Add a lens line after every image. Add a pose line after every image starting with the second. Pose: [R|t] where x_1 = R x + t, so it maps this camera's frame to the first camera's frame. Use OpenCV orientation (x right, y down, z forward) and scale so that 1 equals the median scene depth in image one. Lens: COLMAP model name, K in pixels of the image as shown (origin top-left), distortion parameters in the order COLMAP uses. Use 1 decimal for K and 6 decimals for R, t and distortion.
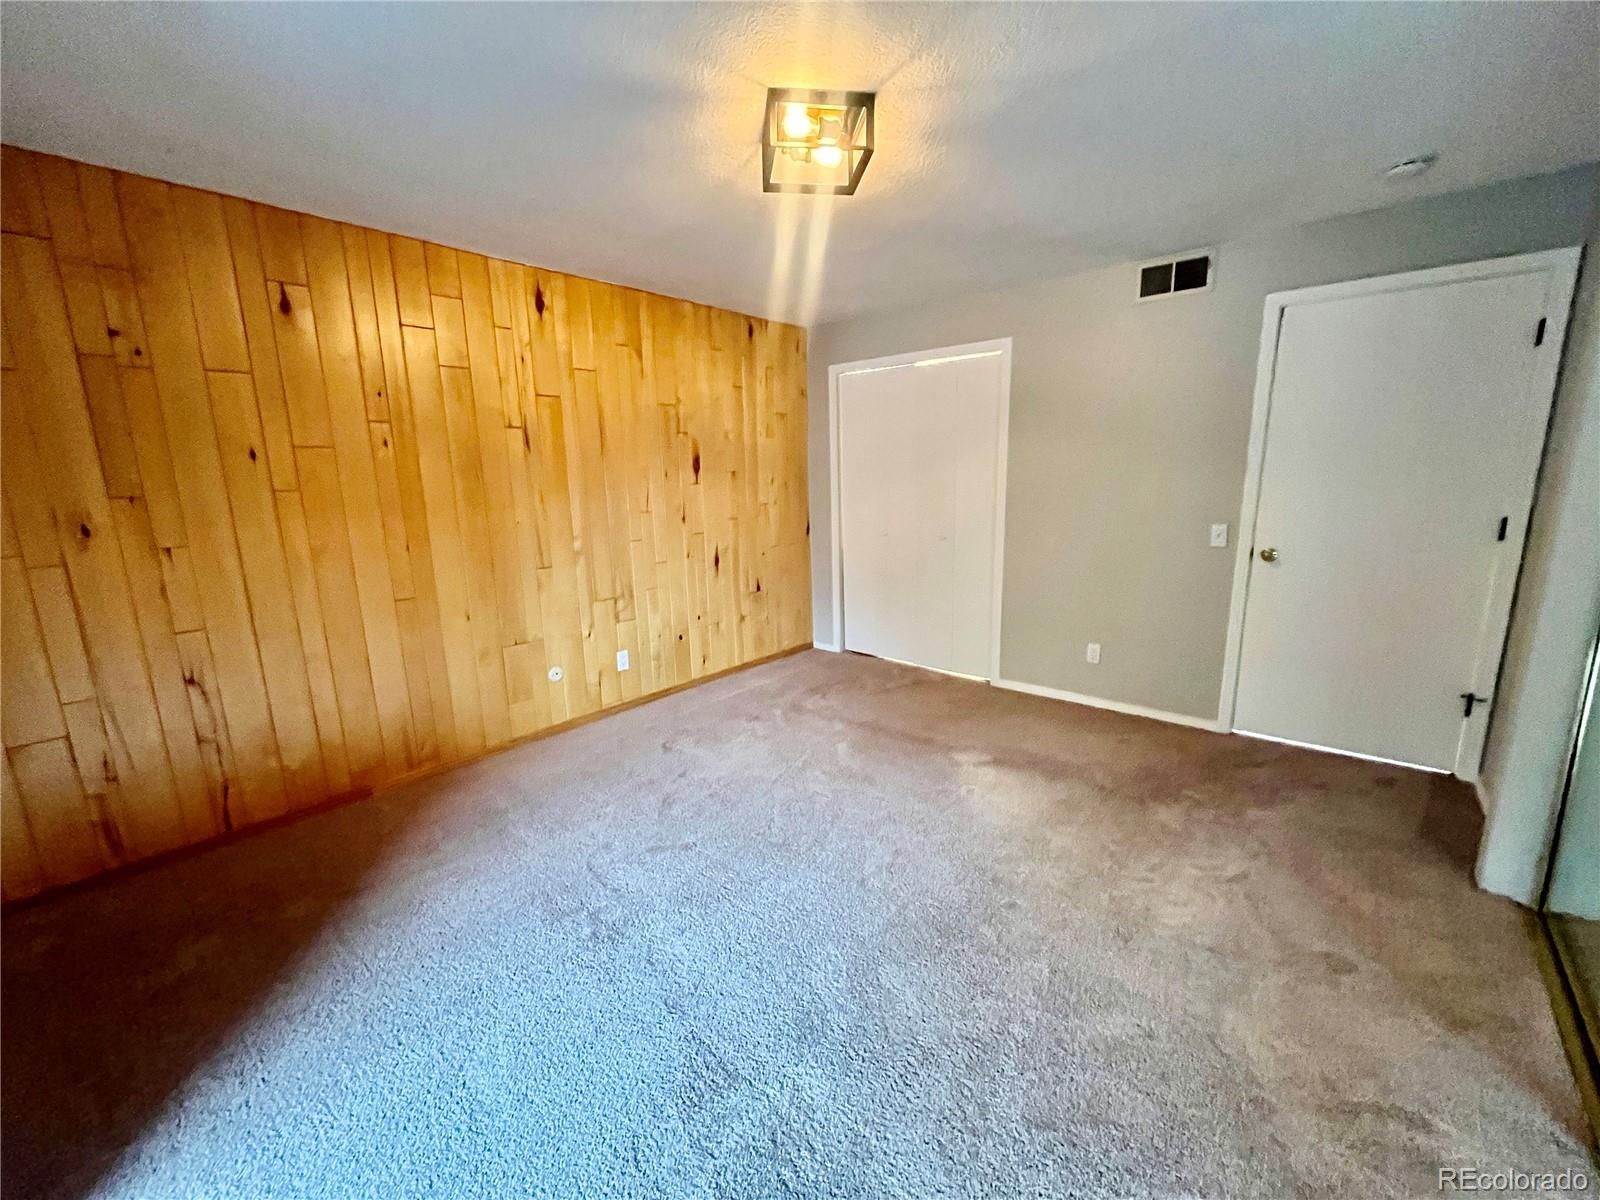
lens RADIAL K [[649.4, 0, 793.8], [0, 649.4, 600.0], [0, 0, 1]] dist [-0.002623, -0.000059]
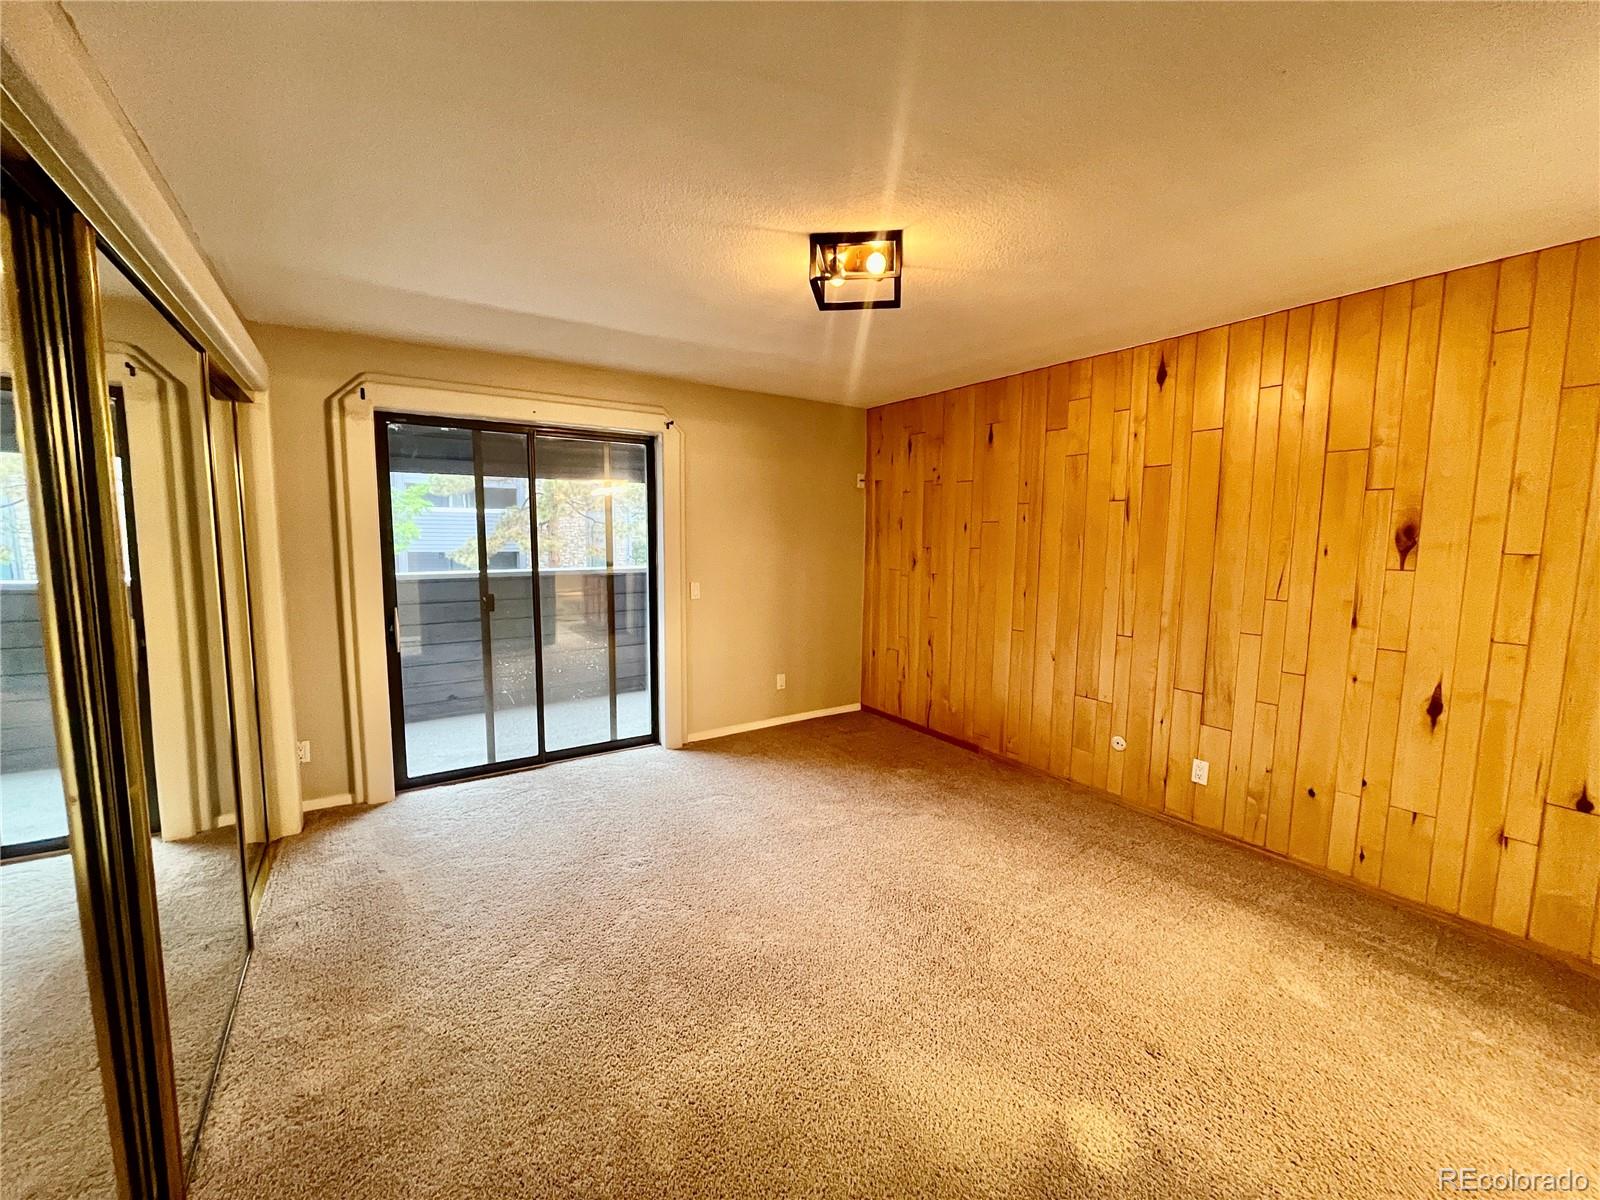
lens RADIAL K [[644.9, 0, 796.8], [0, 644.9, 601.2], [0, 0, 1]] dist [-0.003549, 0.000078]
pose [[-0.264003, 0.123076, -0.956637, 0.855148], [-0.189700, 0.965828, 0.176610, -0.222159], [0.945683, 0.228100, -0.231633, 0.904831]]
